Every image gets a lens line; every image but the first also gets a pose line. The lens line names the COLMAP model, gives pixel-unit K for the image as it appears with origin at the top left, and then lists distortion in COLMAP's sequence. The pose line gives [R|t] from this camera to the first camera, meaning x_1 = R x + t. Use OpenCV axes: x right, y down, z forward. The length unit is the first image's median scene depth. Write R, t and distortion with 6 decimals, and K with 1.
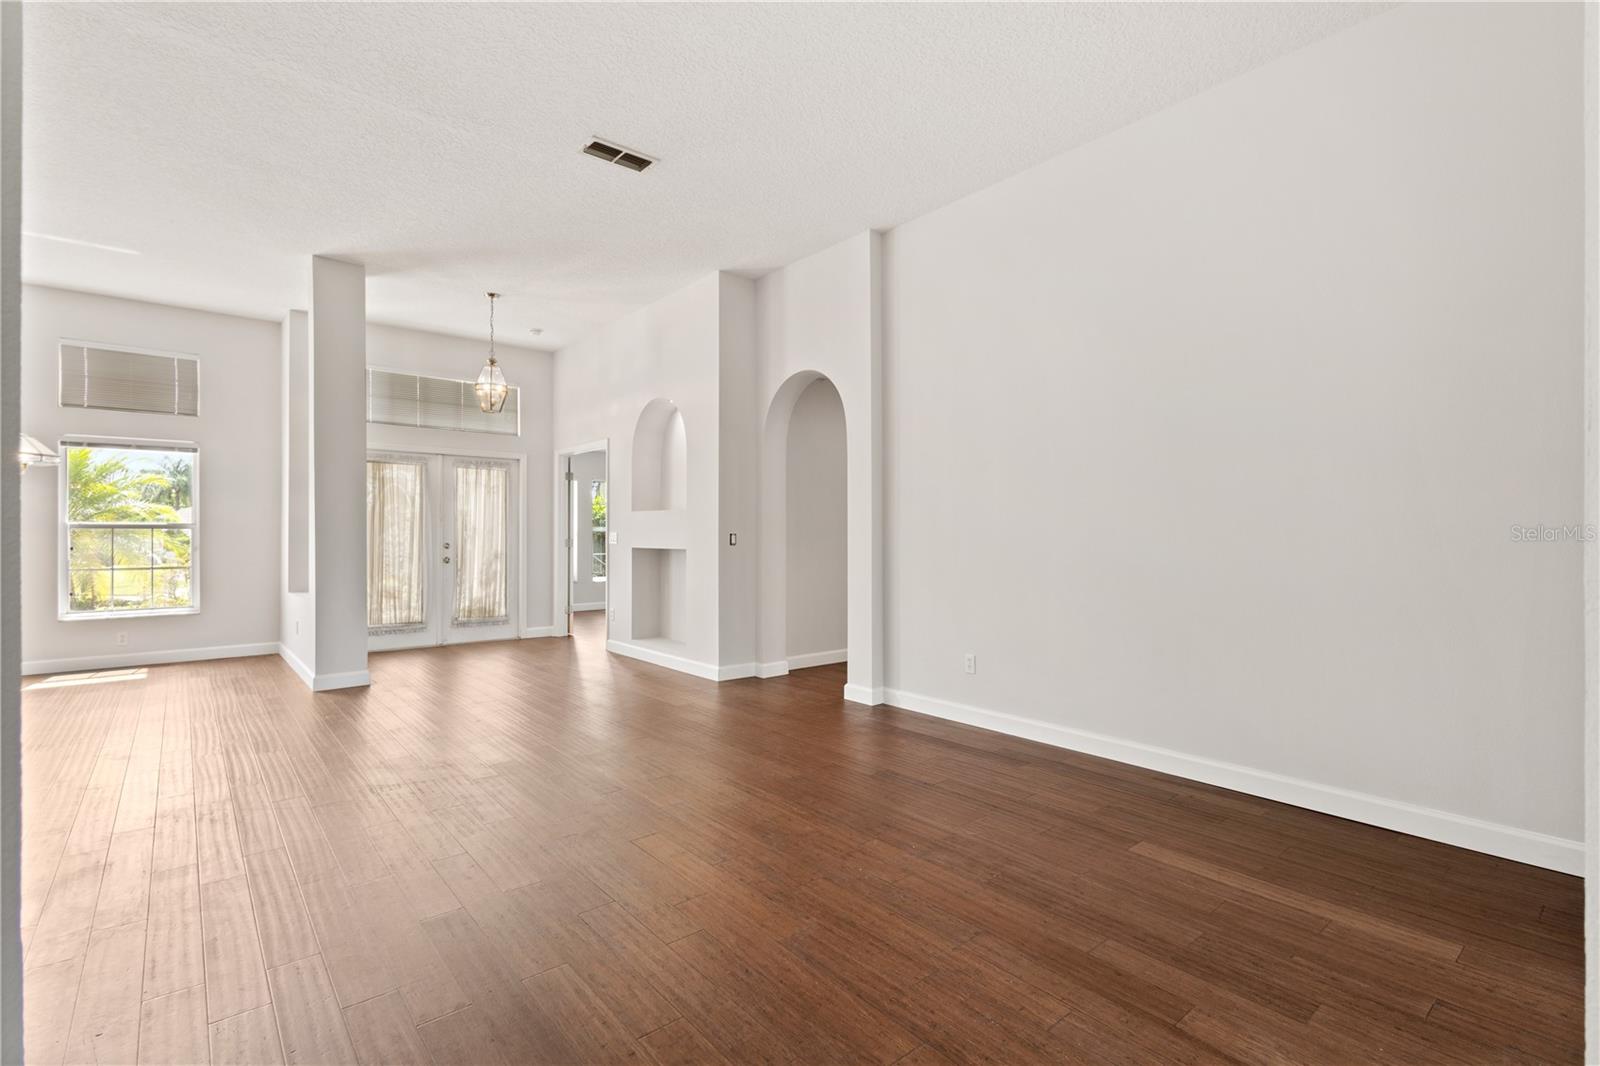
lens RADIAL K [[735.9, 0, 802.7], [0, 735.9, 530.2], [0, 0, 1]] dist [0.012049, -0.000353]
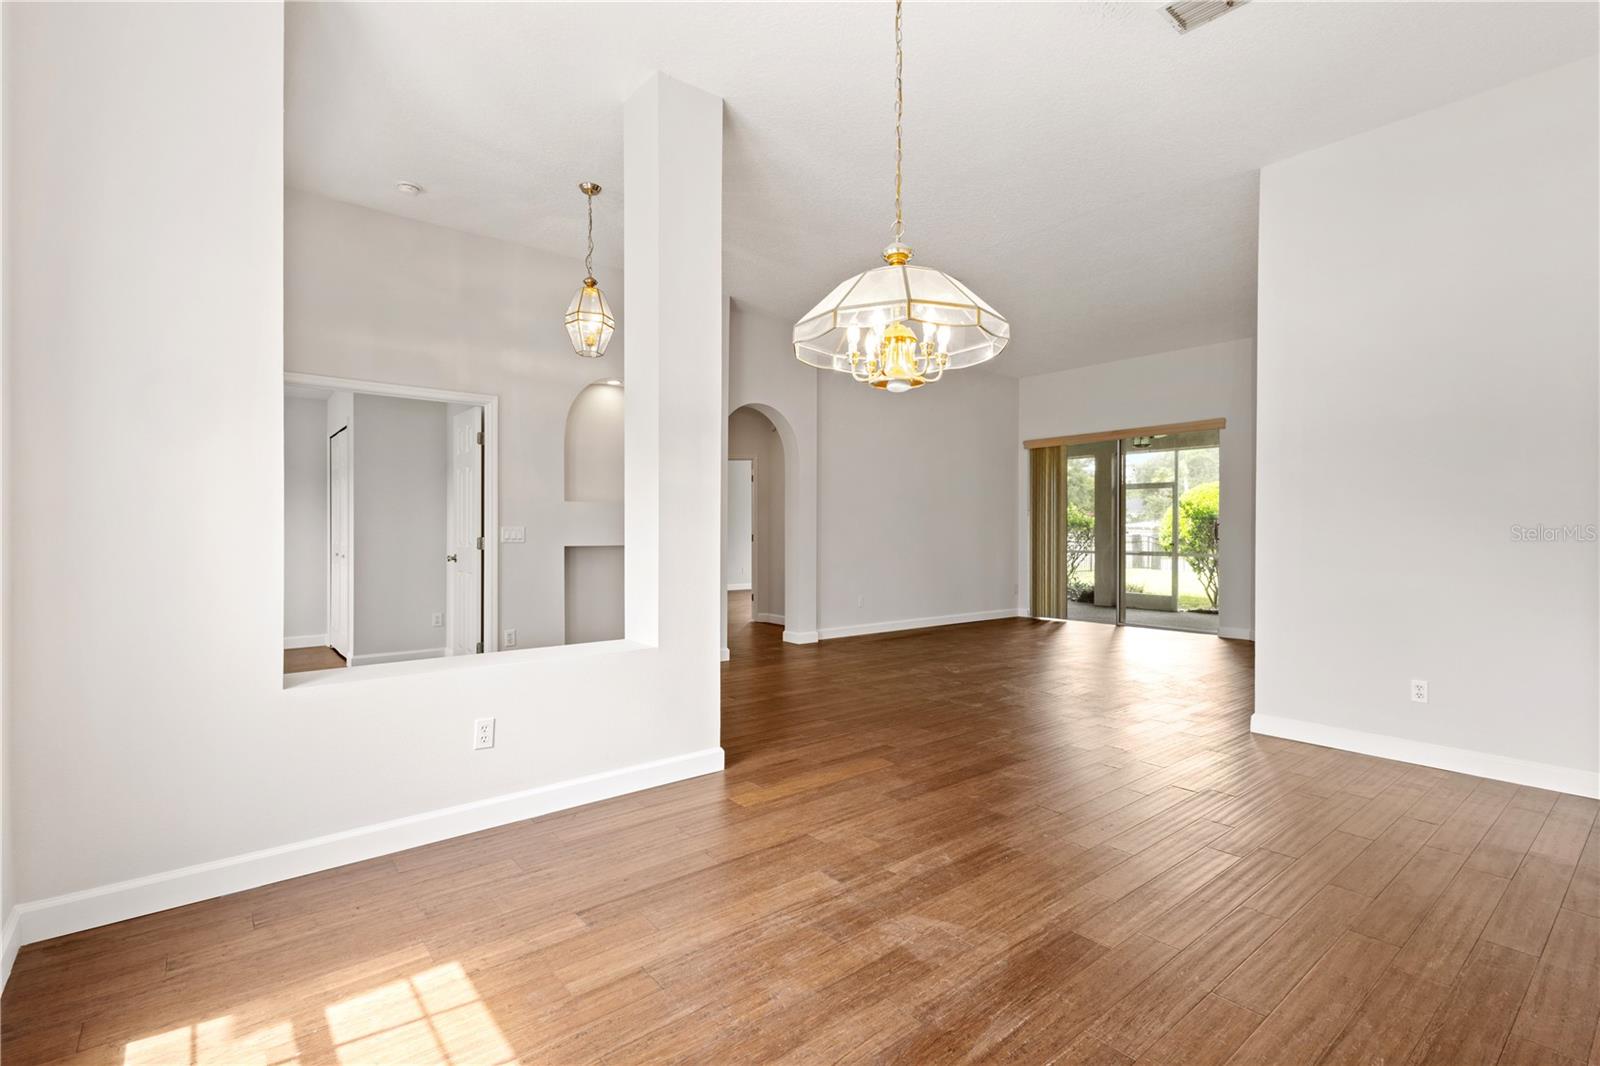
lens RADIAL K [[735.9, 0, 794.5], [0, 735.9, 533.7], [0, 0, 1]] dist [0.012049, -0.000353]
pose [[0.021644, -0.005452, 0.999751, -0.987849], [-0.007416, 0.999957, 0.005614, 0.003789], [-0.999738, -0.007535, 0.021603, 0.696159]]
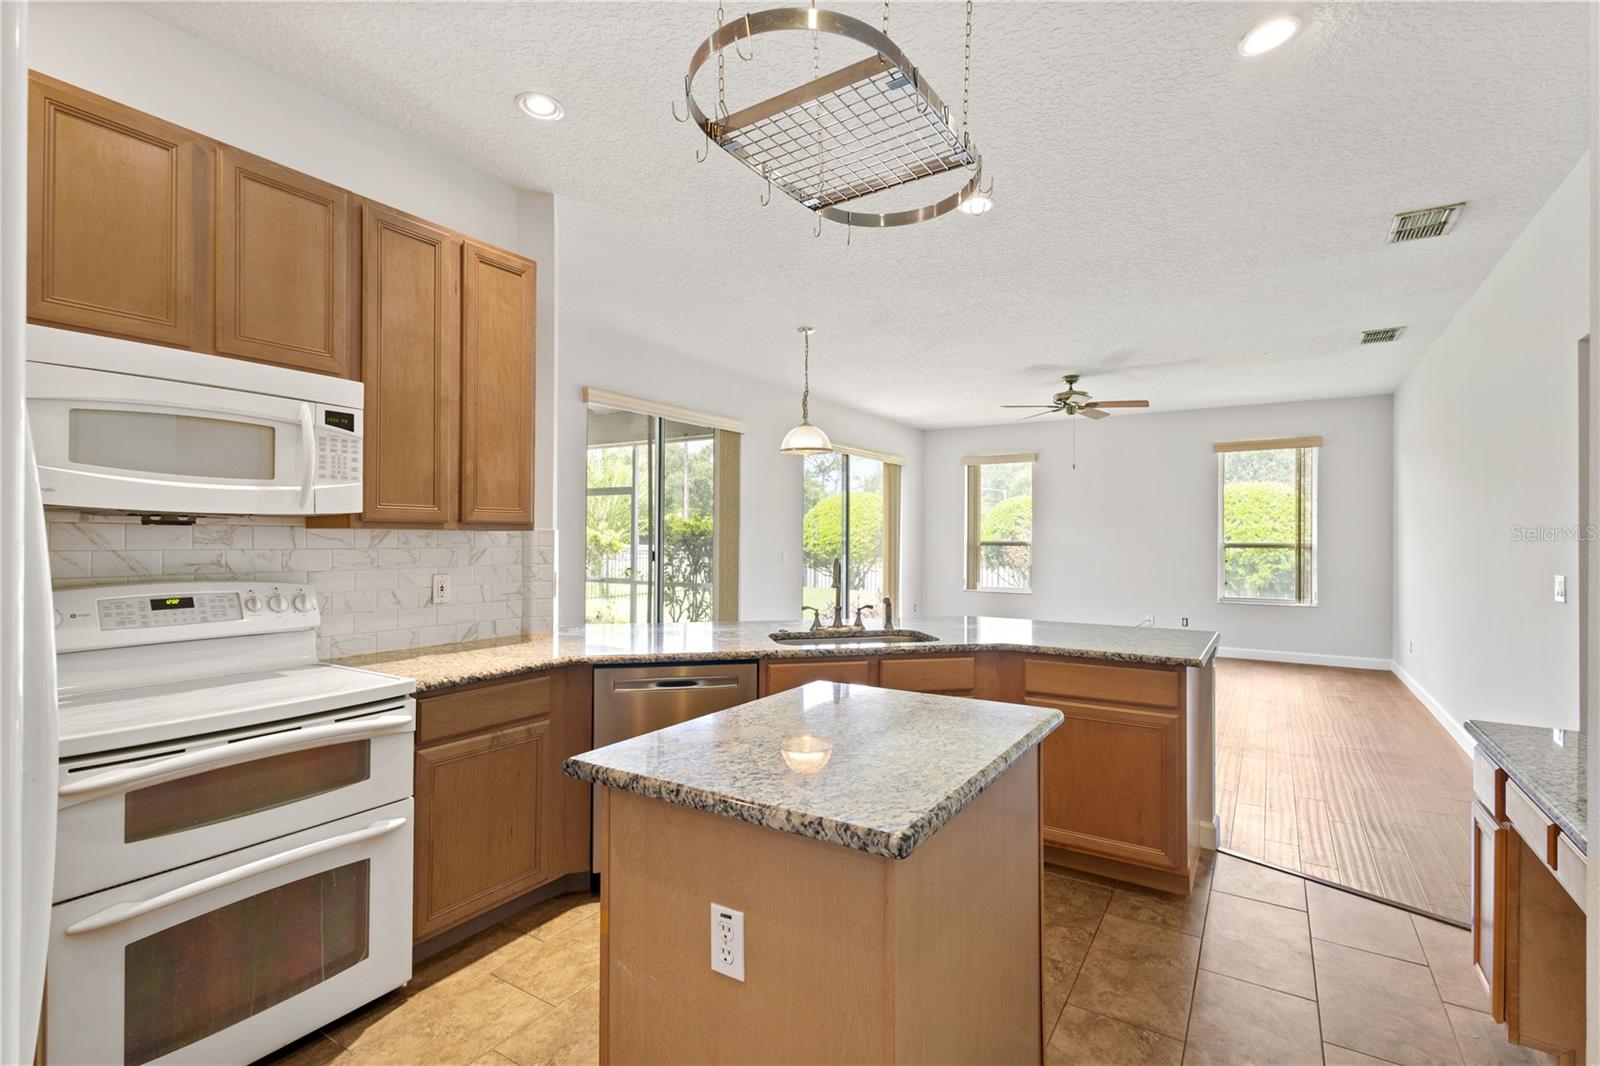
lens RADIAL K [[735.9, 0, 789.6], [0, 735.9, 535.9], [0, 0, 1]] dist [0.012049, -0.000353]
pose [[-0.277660, 0.001427, 0.960678, -0.611115], [-0.009279, 0.999948, -0.004167, -0.021074], [-0.960635, -0.010071, -0.277632, -0.000235]]
